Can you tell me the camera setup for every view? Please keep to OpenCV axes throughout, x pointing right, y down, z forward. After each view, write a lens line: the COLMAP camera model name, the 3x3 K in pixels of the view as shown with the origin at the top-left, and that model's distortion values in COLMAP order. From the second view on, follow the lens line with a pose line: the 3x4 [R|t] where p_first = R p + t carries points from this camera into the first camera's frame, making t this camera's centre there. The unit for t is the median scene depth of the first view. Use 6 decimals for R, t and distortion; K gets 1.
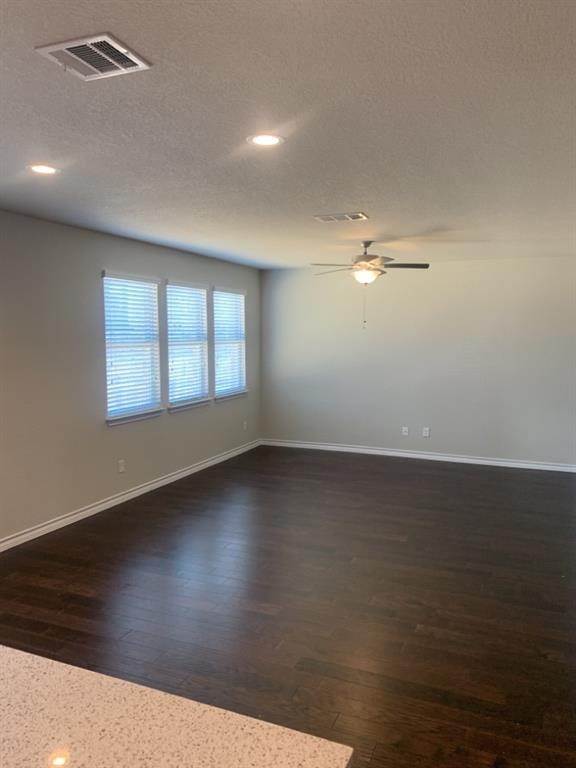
lens RADIAL K [[602.4, 0, 288.0], [0, 602.4, 384.2], [0, 0, 1]] dist [0.045971, -0.004170]
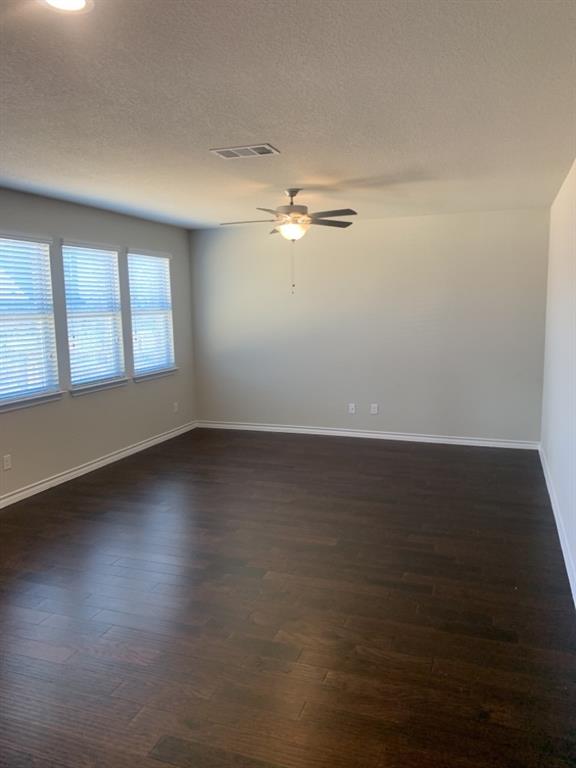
lens RADIAL K [[602.4, 0, 288.3], [0, 602.4, 383.2], [0, 0, 1]] dist [0.045971, -0.004170]
pose [[0.998738, -0.024629, 0.043774, 0.072123], [0.022624, 0.998699, 0.045705, -0.003732], [-0.044842, -0.044657, 0.997995, 0.129404]]
